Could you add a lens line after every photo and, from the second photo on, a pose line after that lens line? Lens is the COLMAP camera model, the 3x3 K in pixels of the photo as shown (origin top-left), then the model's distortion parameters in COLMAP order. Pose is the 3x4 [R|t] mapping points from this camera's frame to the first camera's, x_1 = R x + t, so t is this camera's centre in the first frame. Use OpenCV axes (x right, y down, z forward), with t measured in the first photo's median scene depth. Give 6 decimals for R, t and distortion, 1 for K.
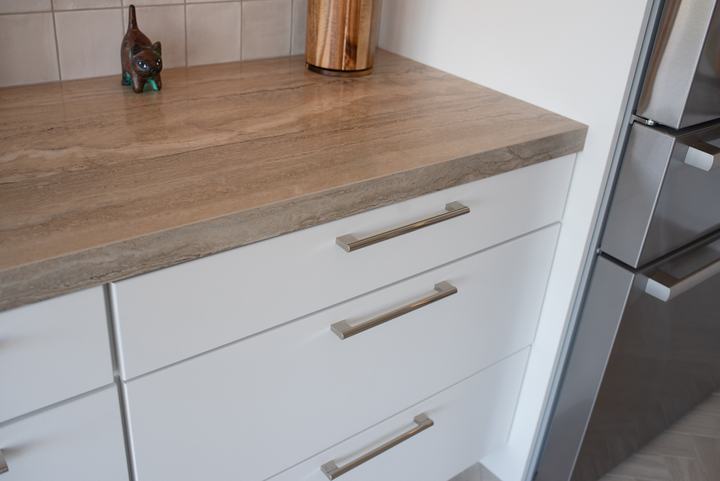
lens RADIAL K [[691.4, 0, 360.0], [0, 691.4, 240.5], [0, 0, 1]] dist [-0.057960, 0.006499]
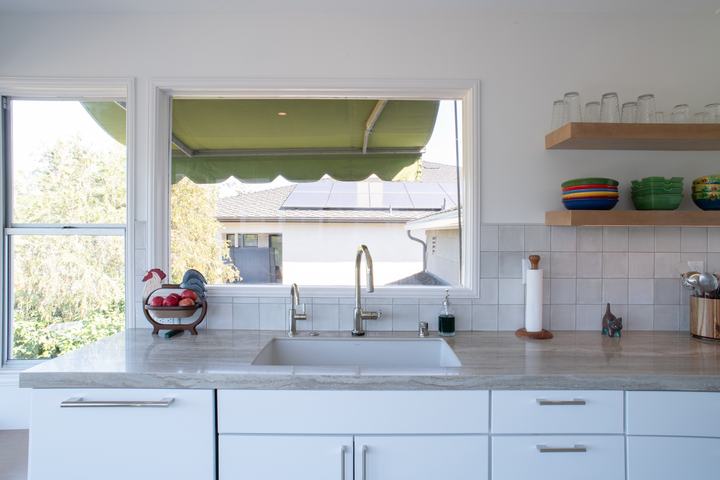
lens RADIAL K [[445.4, 0, 357.8], [0, 445.4, 232.6], [0, 0, 1]] dist [-0.062555, 0.074147]
pose [[0.795865, -0.071851, -0.601196, -0.064450], [-0.237263, 0.876513, -0.418845, 0.329552], [0.557051, 0.475985, 0.680538, -0.760515]]
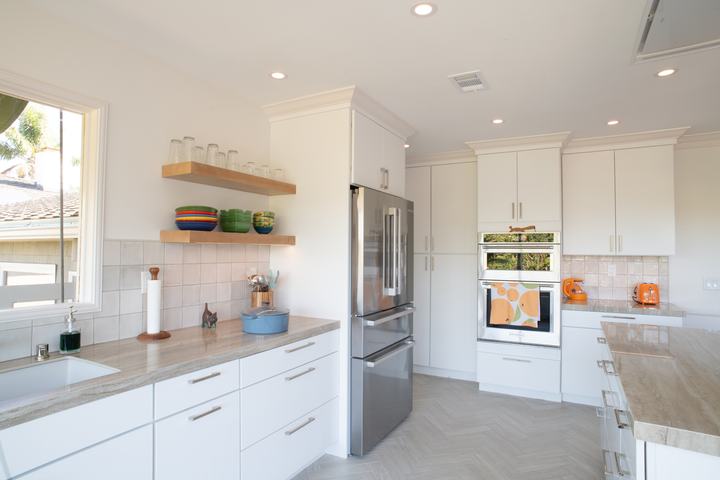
lens RADIAL K [[420.7, 0, 371.1], [0, 420.7, 238.9], [0, 0, 1]] dist [-0.059408, 0.060507]
pose [[0.911035, -0.059198, 0.408058, -0.394596], [0.249160, 0.867560, -0.430418, 0.451340], [-0.328535, 0.493798, 0.805127, -1.037712]]
